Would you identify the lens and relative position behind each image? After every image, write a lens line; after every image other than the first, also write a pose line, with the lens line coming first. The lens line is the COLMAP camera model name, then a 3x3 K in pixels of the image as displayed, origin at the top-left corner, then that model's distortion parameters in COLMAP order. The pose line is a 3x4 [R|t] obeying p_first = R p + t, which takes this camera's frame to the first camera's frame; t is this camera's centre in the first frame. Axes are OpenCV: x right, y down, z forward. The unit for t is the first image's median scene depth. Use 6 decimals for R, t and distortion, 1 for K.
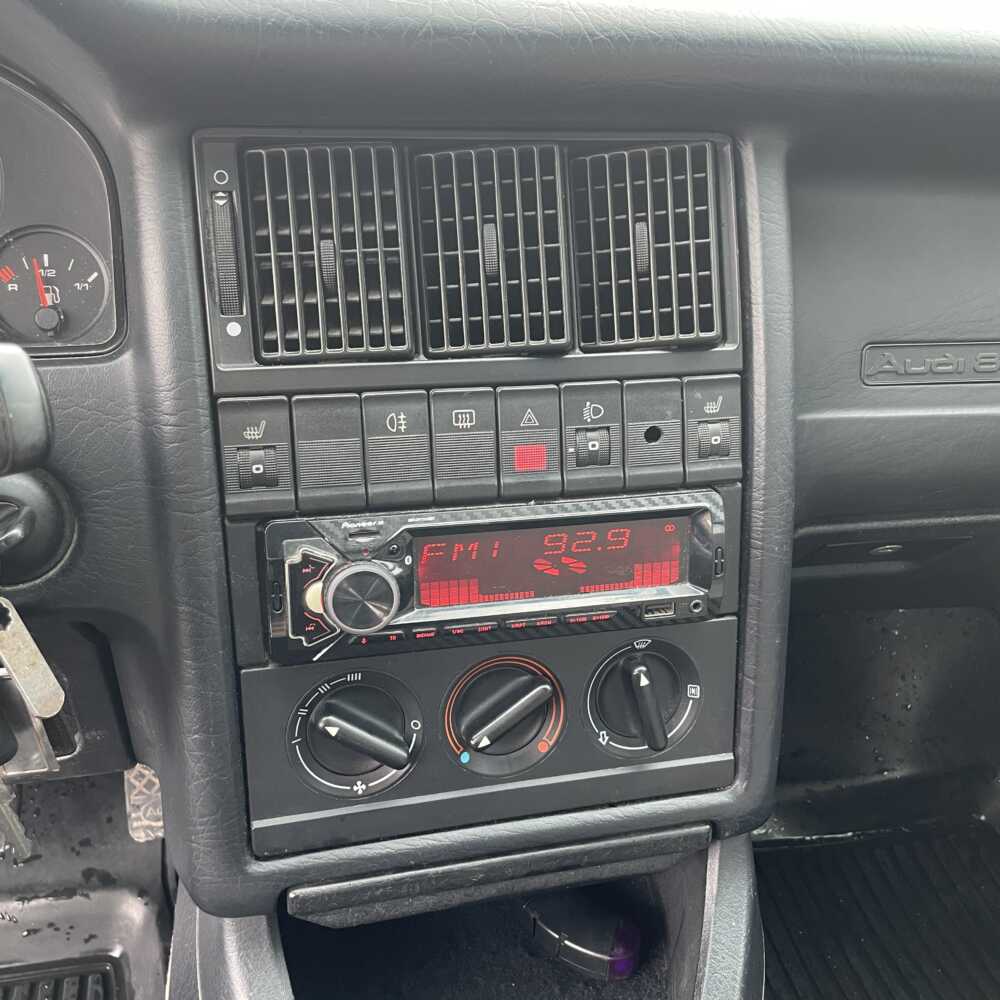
lens RADIAL K [[1020.5, 0, 500.0], [0, 1020.5, 500.0], [0, 0, 1]] dist [0.139045, -0.264379]
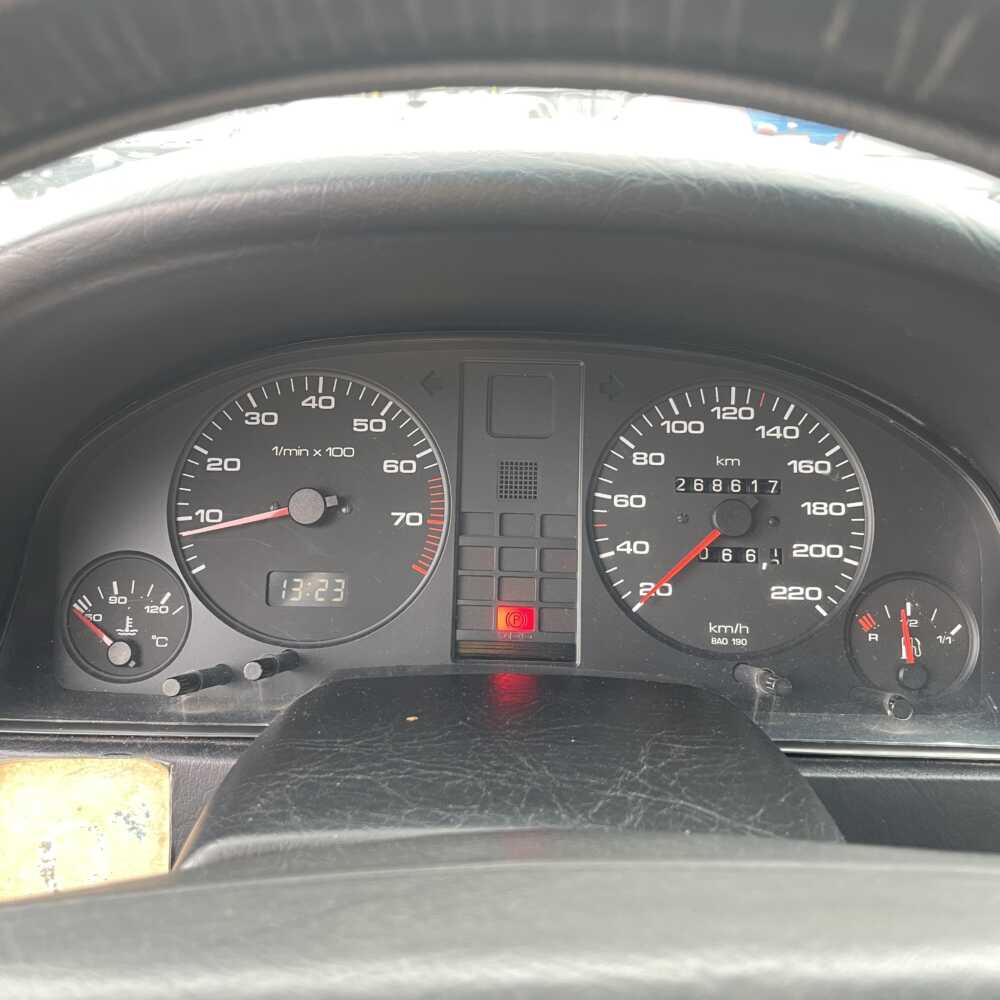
lens RADIAL K [[1020.5, 0, 500.0], [0, 1020.5, 500.0], [0, 0, 1]] dist [0.139045, -0.264379]
pose [[0.967970, 0.074494, -0.239760, -0.604302], [-0.093866, 0.993092, -0.070407, -0.240172], [0.232859, 0.090657, 0.968276, 0.023231]]
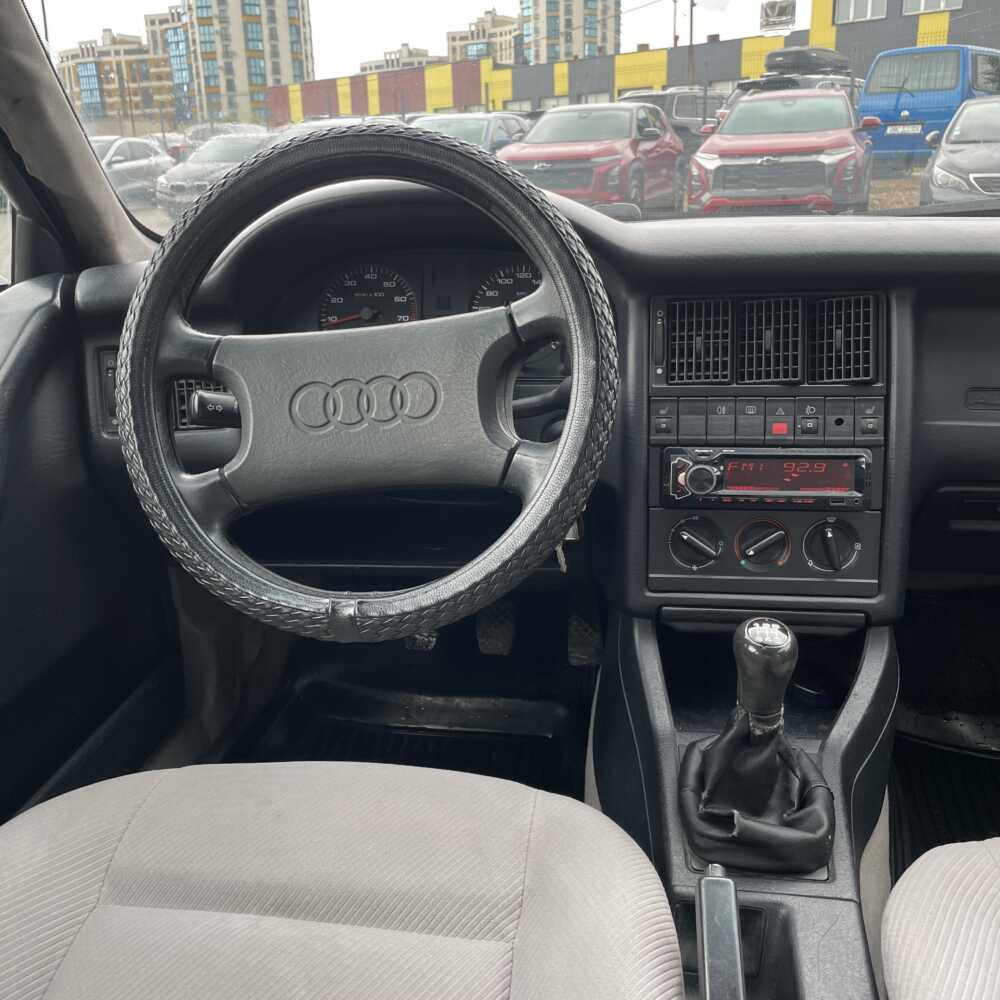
lens RADIAL K [[1017.0, 0, 505.0], [0, 1017.0, 497.1], [0, 0, 1]] dist [0.128589, -0.224993]
pose [[0.934451, 0.062449, -0.350572, 0.273052], [-0.093000, 0.993133, -0.070980, 0.336440], [0.343732, 0.098931, 0.933842, -1.371514]]
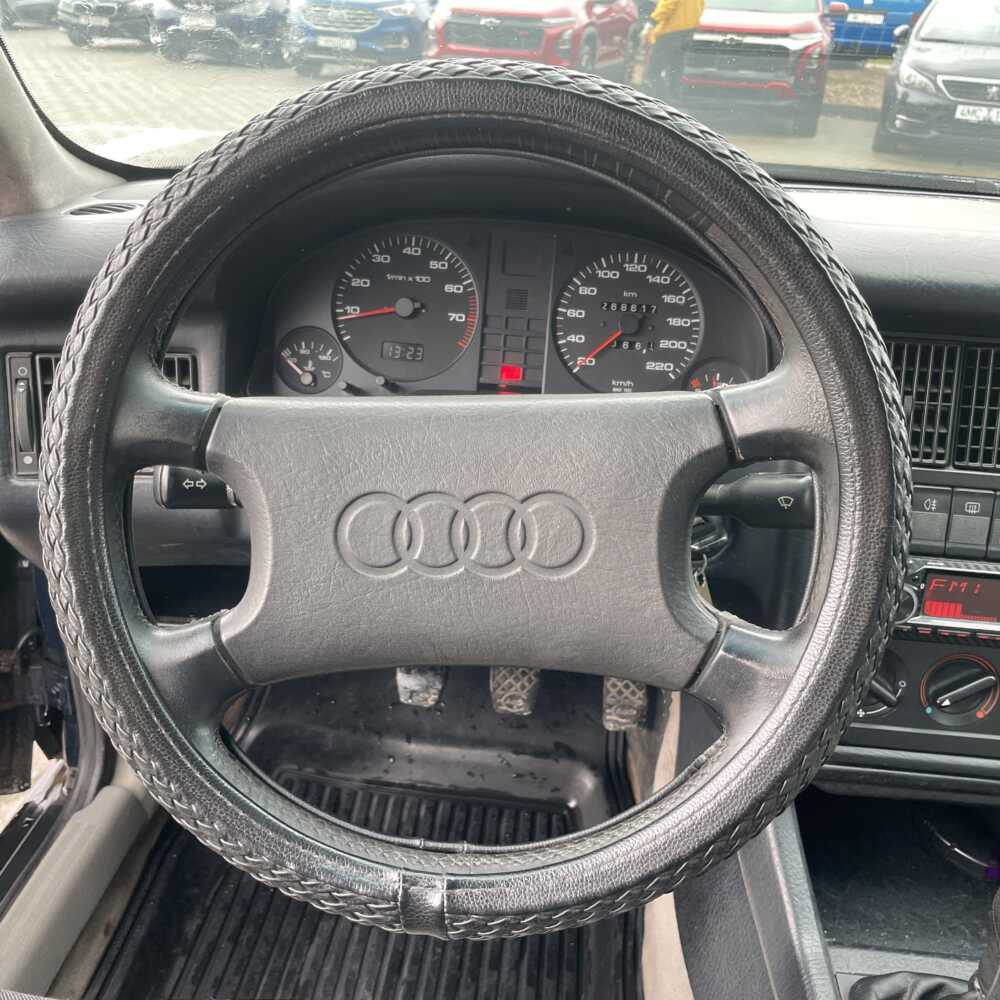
lens RADIAL K [[1020.5, 0, 500.0], [0, 1020.5, 500.0], [0, 0, 1]] dist [0.139045, -0.264379]
pose [[0.953314, 0.153894, -0.259827, -0.322311], [-0.147697, 0.988083, 0.043331, -0.050729], [0.263399, -0.002933, 0.964683, -0.799514]]
